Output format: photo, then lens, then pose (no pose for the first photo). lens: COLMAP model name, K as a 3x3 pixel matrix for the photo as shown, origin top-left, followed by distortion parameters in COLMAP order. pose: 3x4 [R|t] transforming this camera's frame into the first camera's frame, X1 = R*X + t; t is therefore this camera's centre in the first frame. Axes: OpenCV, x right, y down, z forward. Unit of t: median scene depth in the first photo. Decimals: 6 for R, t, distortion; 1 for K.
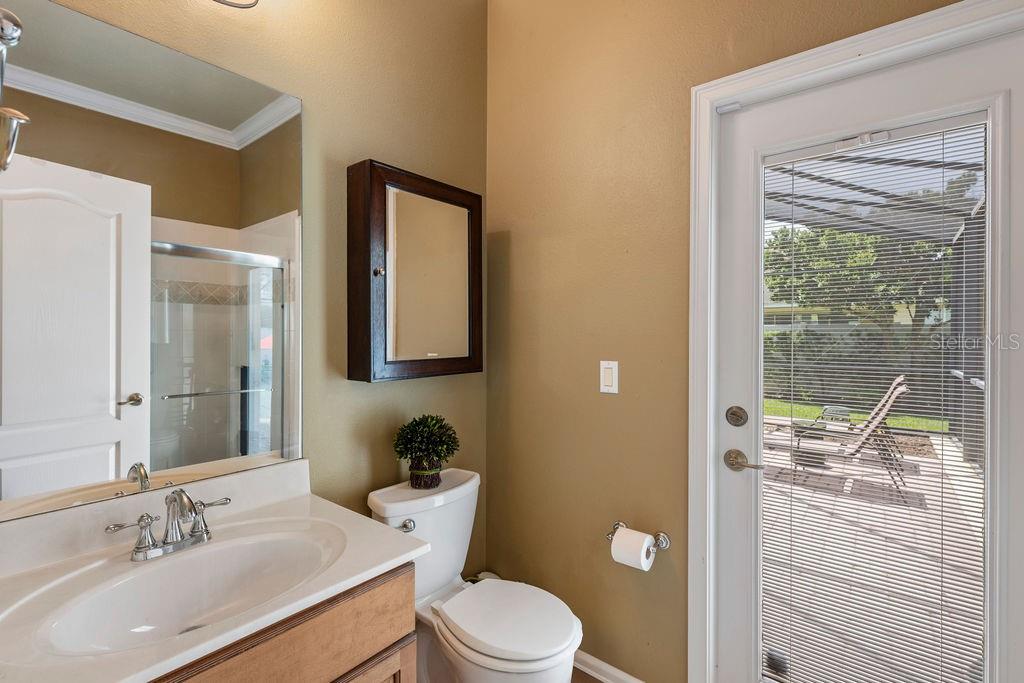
lens RADIAL K [[469.5, 0, 487.5], [0, 469.5, 332.1], [0, 0, 1]] dist [-0.029736, 0.000101]
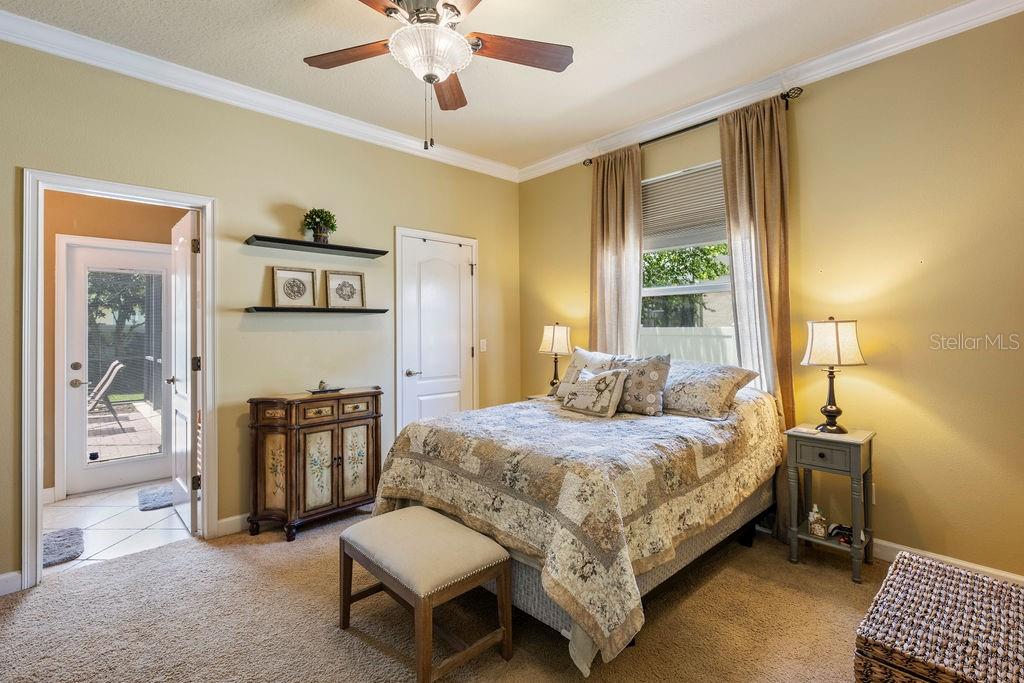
lens RADIAL K [[469.5, 0, 487.5], [0, 469.5, 332.1], [0, 0, 1]] dist [-0.029736, 0.000101]
pose [[0.133317, -0.005247, 0.991060, -0.417260], [0.003463, 0.999982, 0.004829, -0.002643], [-0.991067, 0.002789, 0.133333, -0.397939]]
